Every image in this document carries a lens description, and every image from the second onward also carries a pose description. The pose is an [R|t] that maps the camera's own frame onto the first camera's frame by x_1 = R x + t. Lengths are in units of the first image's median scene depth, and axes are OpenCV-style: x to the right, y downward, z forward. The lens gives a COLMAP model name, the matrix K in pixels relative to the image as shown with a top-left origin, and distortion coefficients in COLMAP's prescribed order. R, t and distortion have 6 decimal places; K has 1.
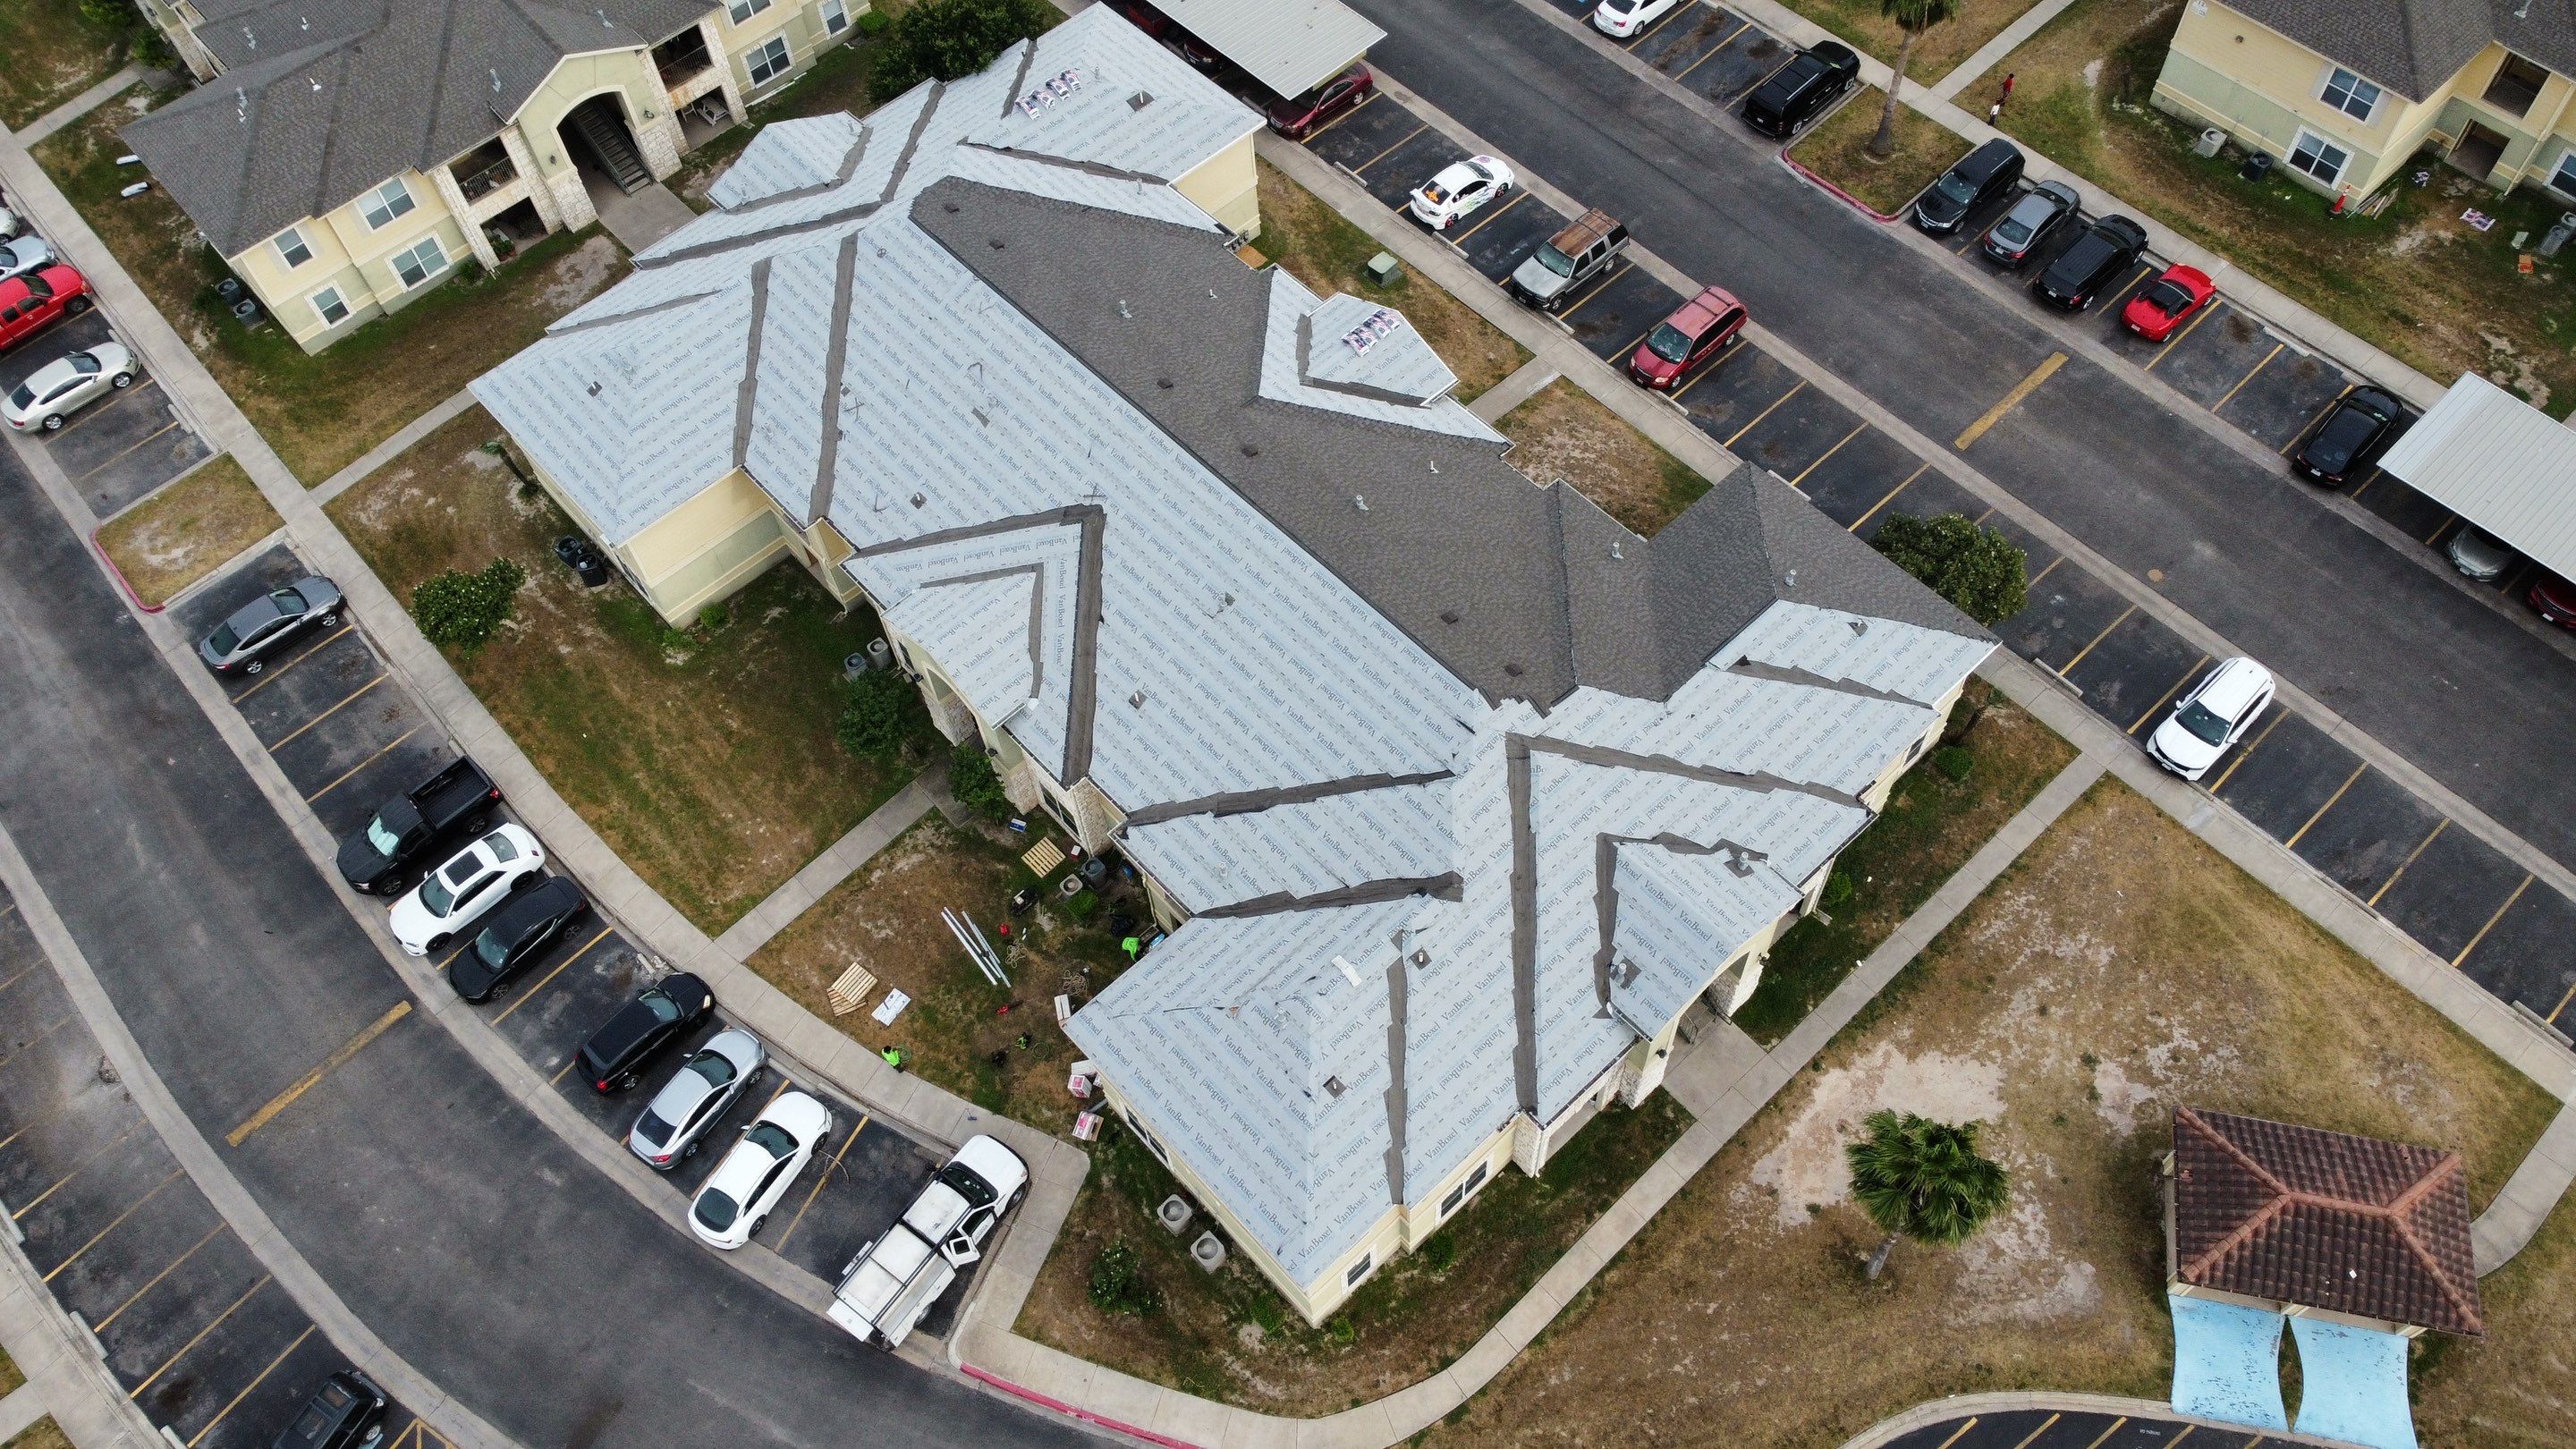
lens RADIAL K [[1948.4, 0, 1285.8], [0, 1948.4, 718.9], [0, 0, 1]] dist [0.001452, -0.007345]
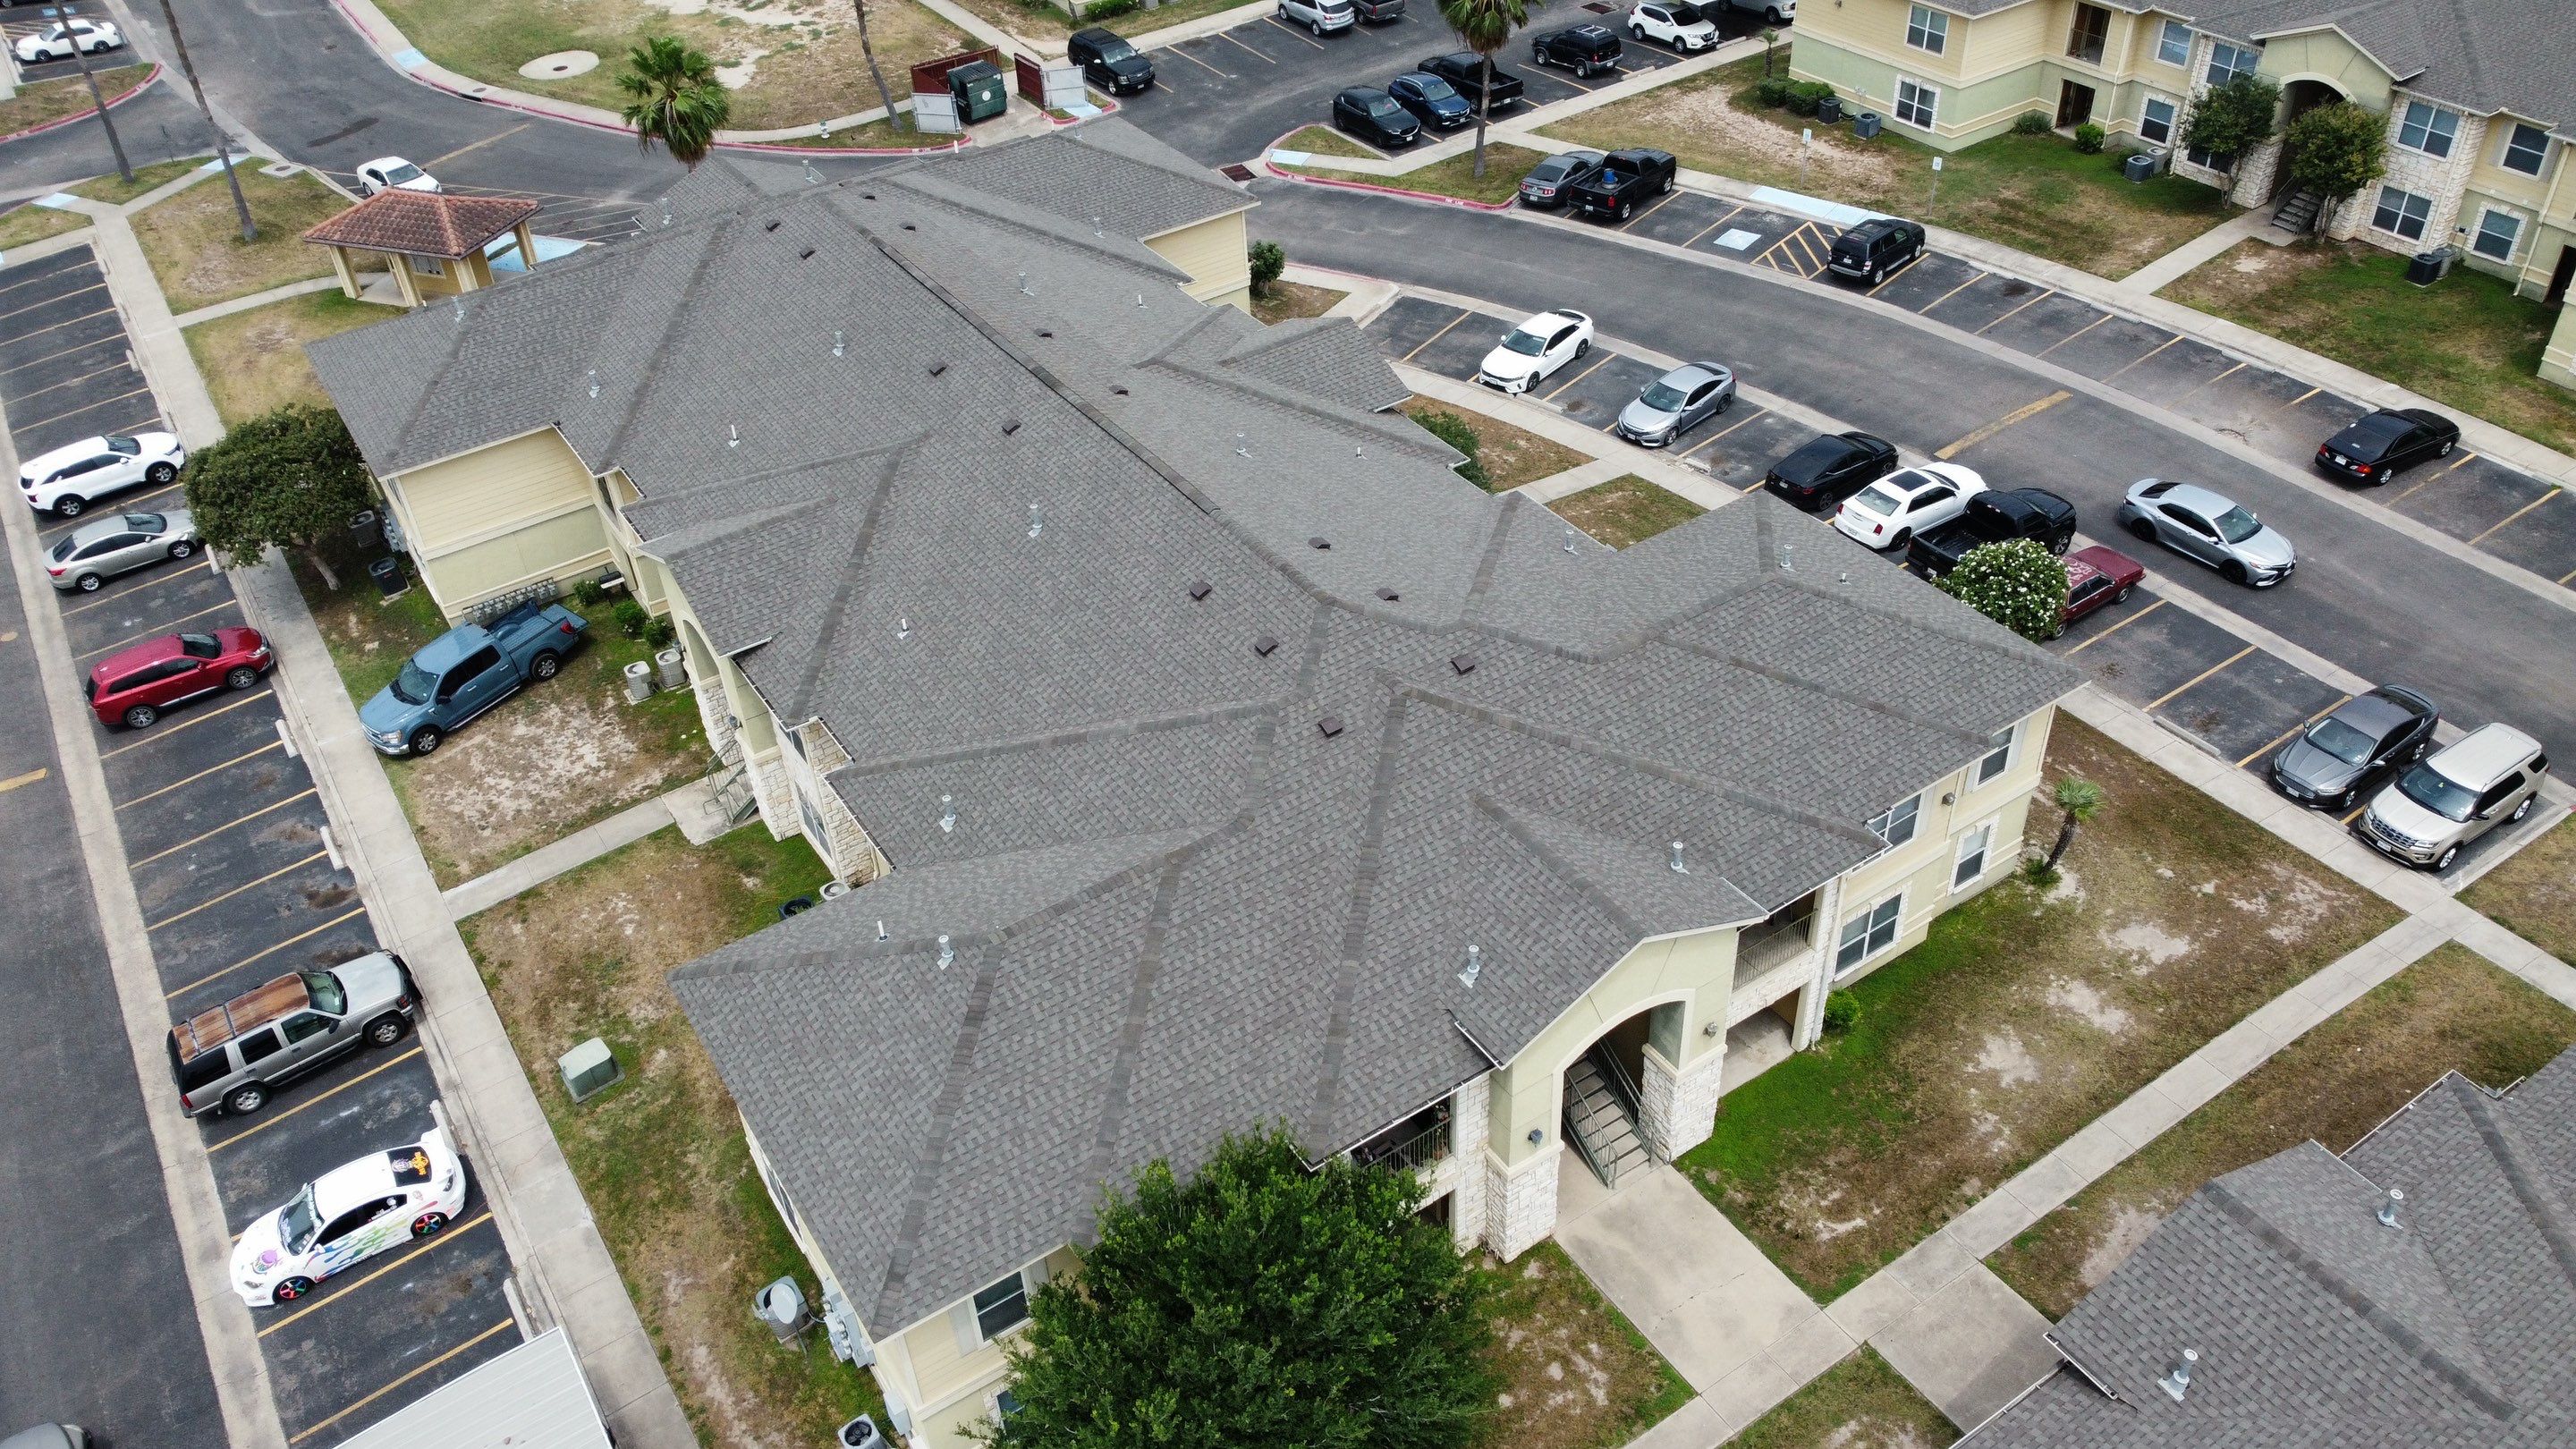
lens RADIAL K [[1948.4, 0, 1282.9], [0, 1948.4, 719.3], [0, 0, 1]] dist [0.001452, -0.007345]
pose [[-0.982521, -0.013152, 0.185685, -0.304952], [0.186093, -0.094096, 0.978016, -0.893461], [0.004609, 0.995476, 0.094899, 1.027010]]
